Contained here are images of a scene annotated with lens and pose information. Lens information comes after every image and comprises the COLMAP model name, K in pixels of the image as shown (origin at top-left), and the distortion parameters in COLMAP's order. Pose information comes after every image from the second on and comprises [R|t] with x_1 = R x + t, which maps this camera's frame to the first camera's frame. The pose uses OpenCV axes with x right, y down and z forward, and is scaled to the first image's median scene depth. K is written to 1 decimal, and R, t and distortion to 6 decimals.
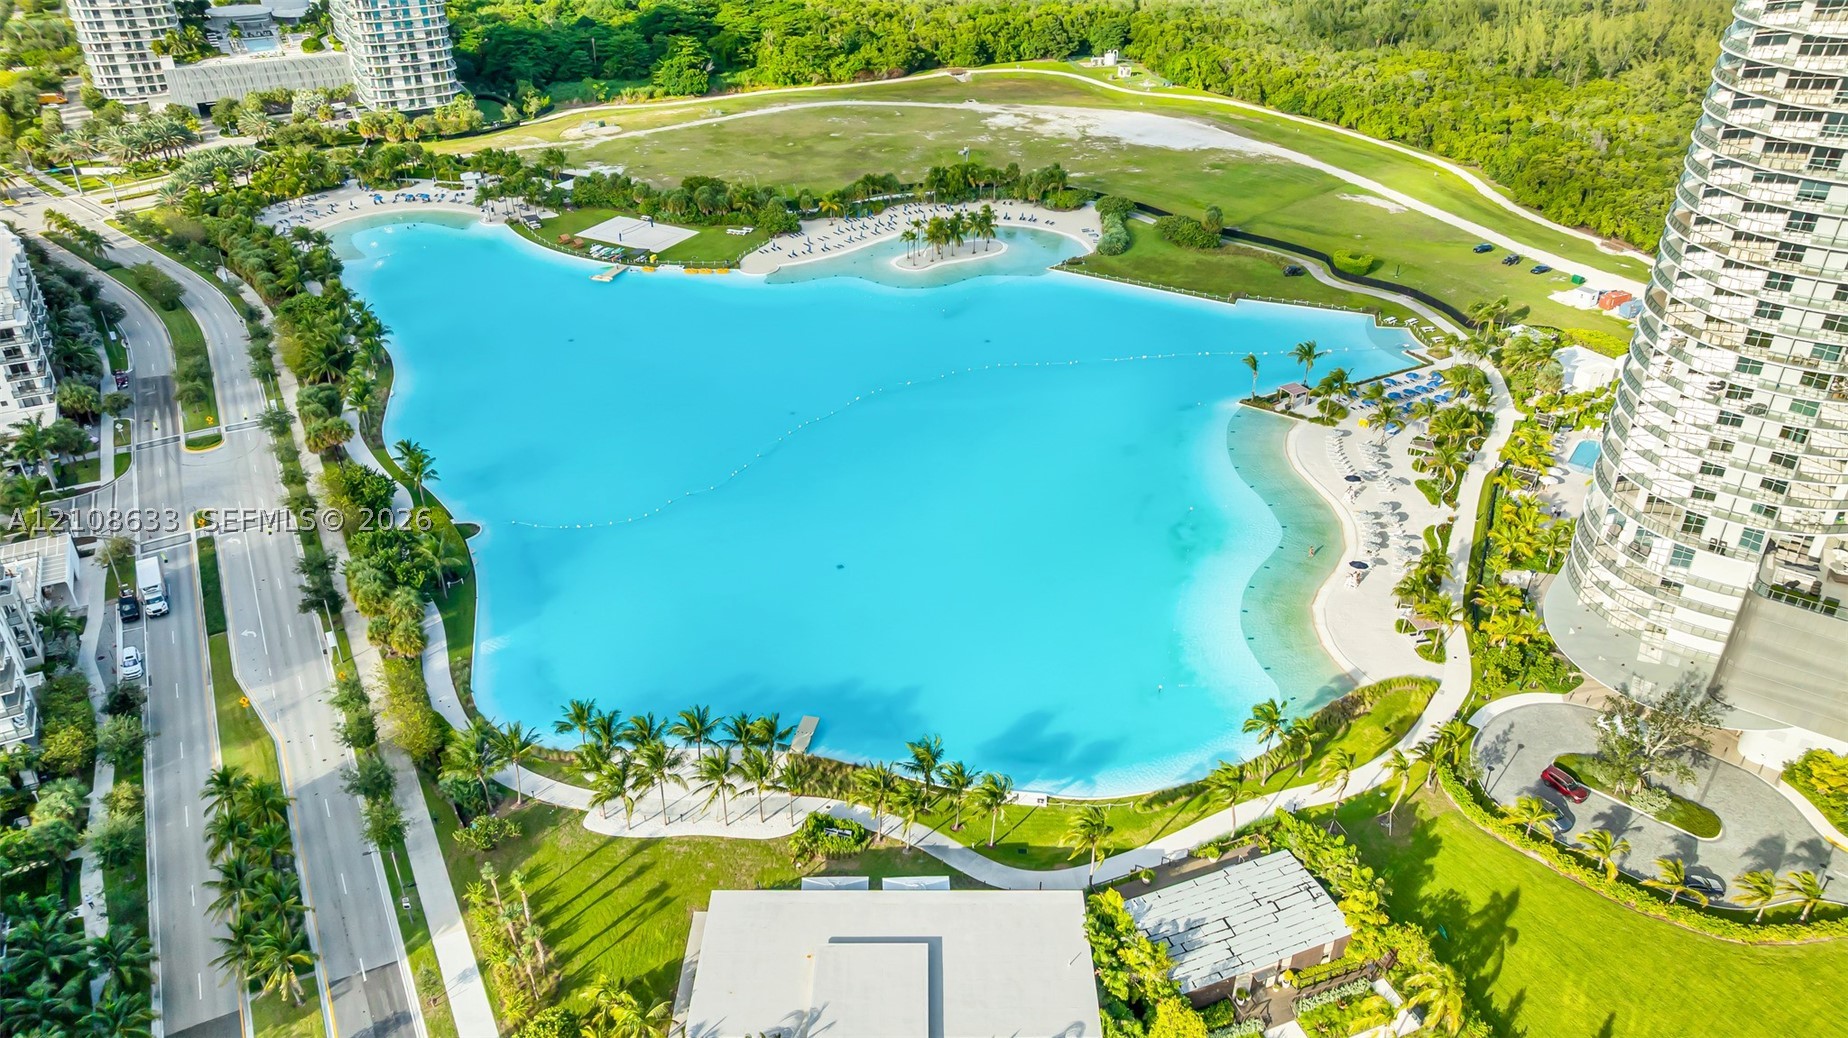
lens RADIAL K [[1324.7, 0, 924.0], [0, 1324.7, 519.0], [0, 0, 1]] dist [-0.038964, 0.045826]
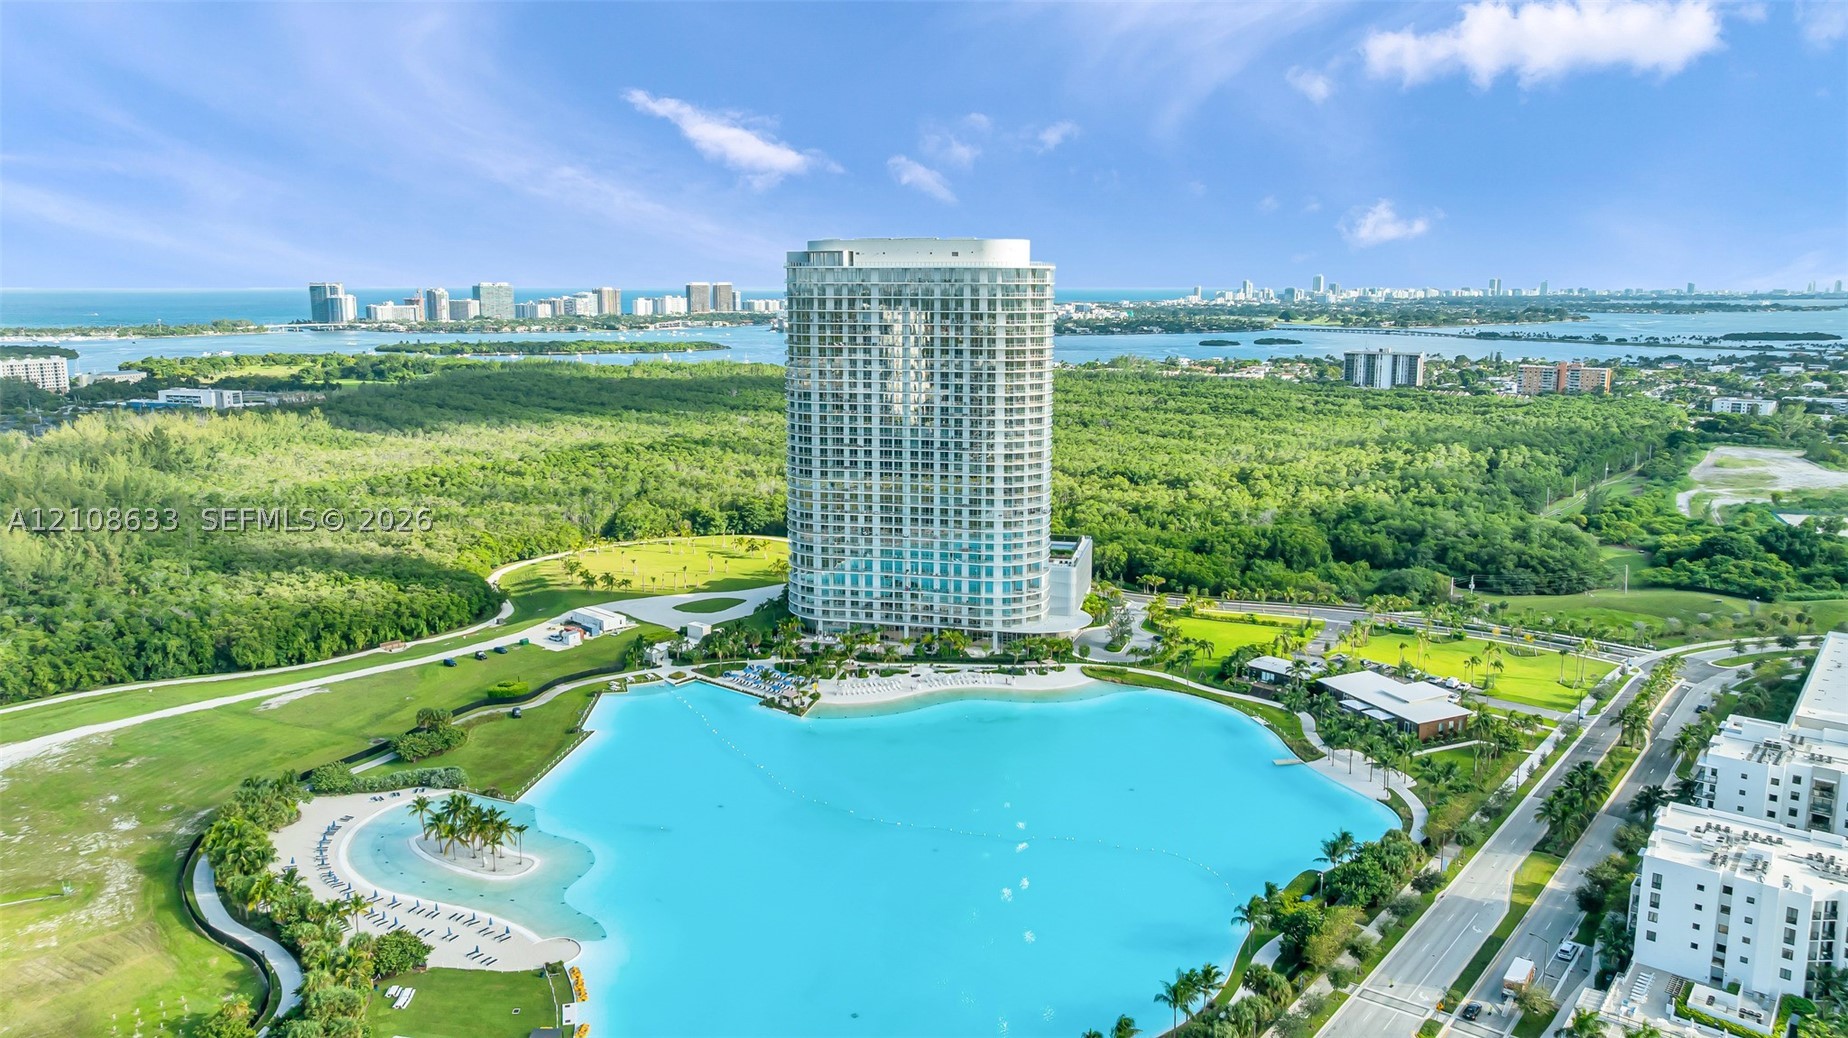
lens RADIAL K [[1324.7, 0, 924.0], [0, 1324.7, 519.0], [0, 0, 1]] dist [-0.038964, 0.045826]
pose [[-0.389654, -0.172324, 0.904696, -0.727449], [0.461157, 0.813805, 0.353632, -0.486296], [-0.797185, 0.555001, -0.237634, 0.787716]]
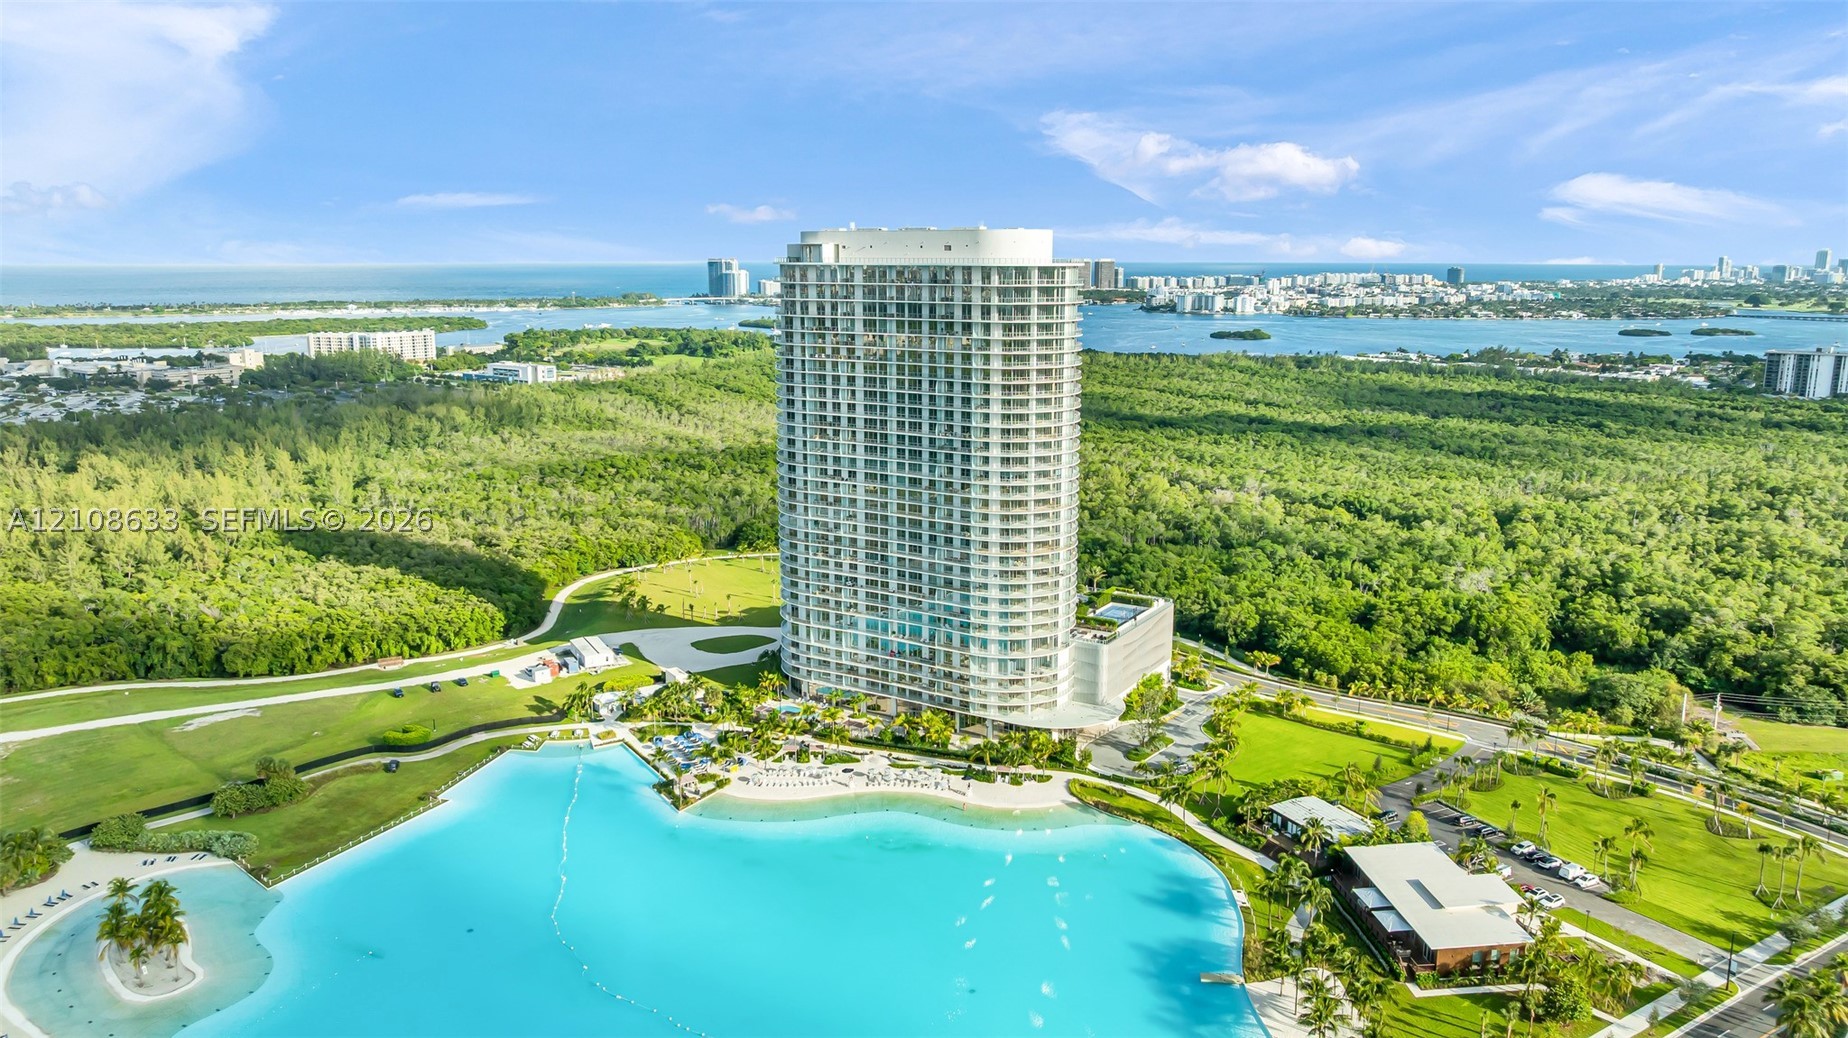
lens RADIAL K [[1324.7, 0, 924.0], [0, 1324.7, 519.0], [0, 0, 1]] dist [-0.038964, 0.045826]
pose [[-0.081386, -0.204363, 0.975506, -0.599291], [0.502656, 0.836748, 0.217231, -0.313547], [-0.860647, 0.508023, 0.034625, 0.459206]]
